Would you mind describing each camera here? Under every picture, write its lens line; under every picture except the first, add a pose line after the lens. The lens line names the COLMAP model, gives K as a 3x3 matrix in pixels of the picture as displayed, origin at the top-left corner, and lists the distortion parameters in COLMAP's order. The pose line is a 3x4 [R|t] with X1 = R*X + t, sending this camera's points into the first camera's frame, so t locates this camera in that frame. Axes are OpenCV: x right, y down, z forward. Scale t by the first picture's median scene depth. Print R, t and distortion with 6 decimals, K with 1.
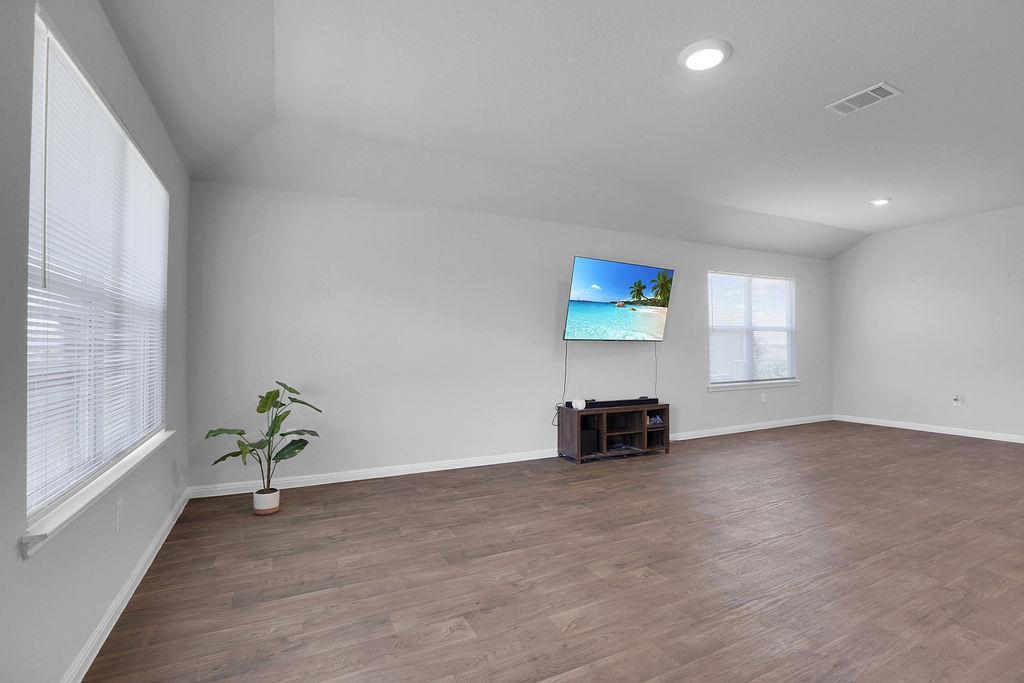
lens RADIAL K [[484.3, 0, 510.9], [0, 484.3, 346.9], [0, 0, 1]] dist [-0.036654, 0.011176]
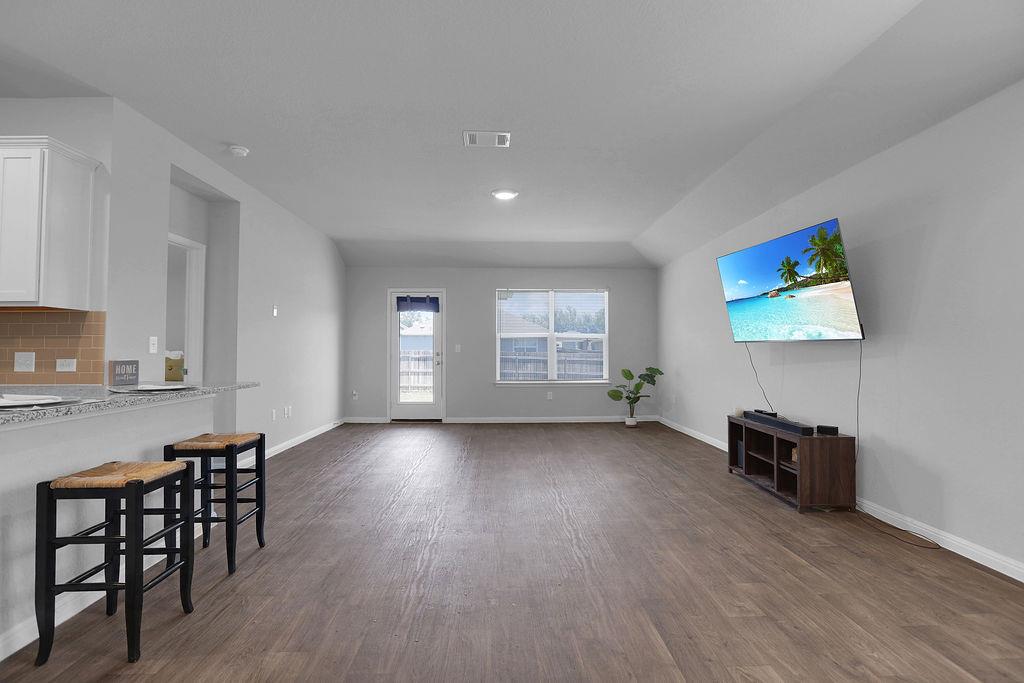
lens RADIAL K [[473.8, 0, 509.2], [0, 473.8, 342.1], [0, 0, 1]] dist [-0.033067, 0.009205]
pose [[-0.400376, -0.011182, -0.916283, 1.067232], [0.003362, 0.999901, -0.013672, -0.001667], [0.916345, -0.008554, -0.400299, 0.893143]]
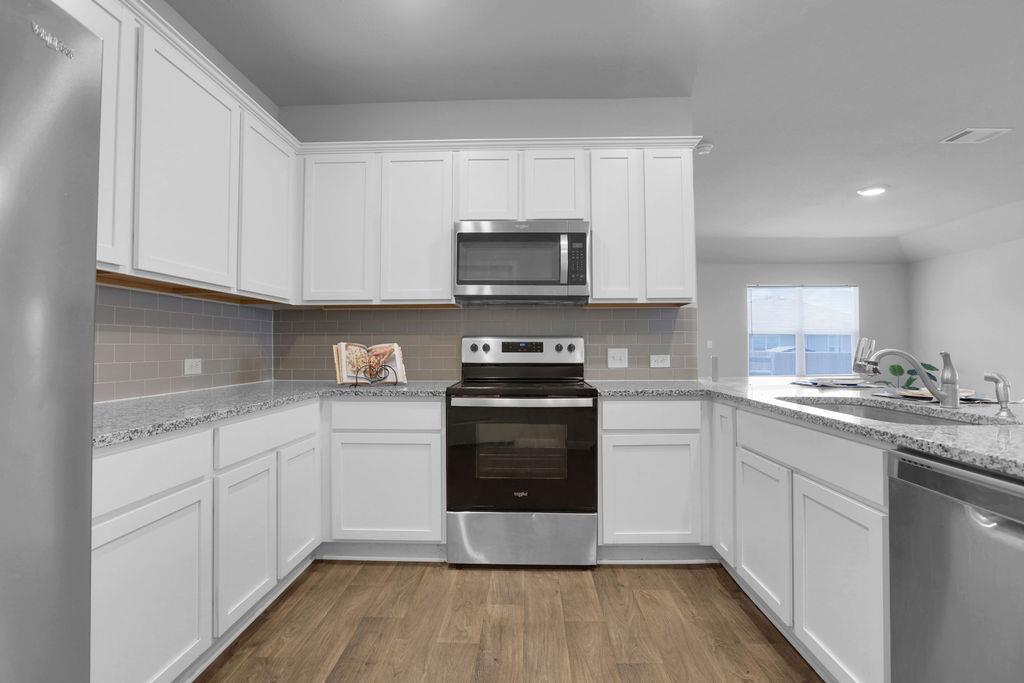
lens RADIAL K [[484.3, 0, 518.5], [0, 484.3, 335.0], [0, 0, 1]] dist [-0.036654, 0.011176]
pose [[-0.459389, -0.017779, -0.888057, 1.370197], [0.004529, 0.999740, -0.022358, -0.002968], [0.888224, -0.014292, -0.459189, 0.310426]]
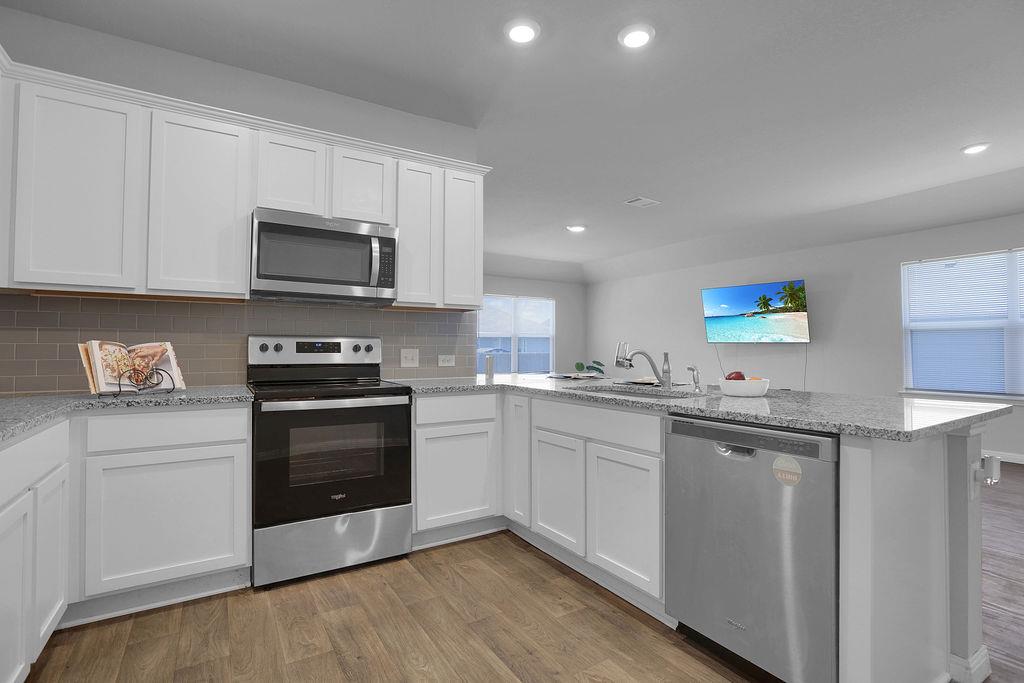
lens RADIAL K [[484.3, 0, 518.3], [0, 484.3, 333.4], [0, 0, 1]] dist [-0.036654, 0.011176]
pose [[0.117001, -0.025105, -0.992814, 1.427926], [-0.001250, 0.999676, -0.025426, -0.003715], [0.993131, 0.004216, 0.116932, 0.213733]]
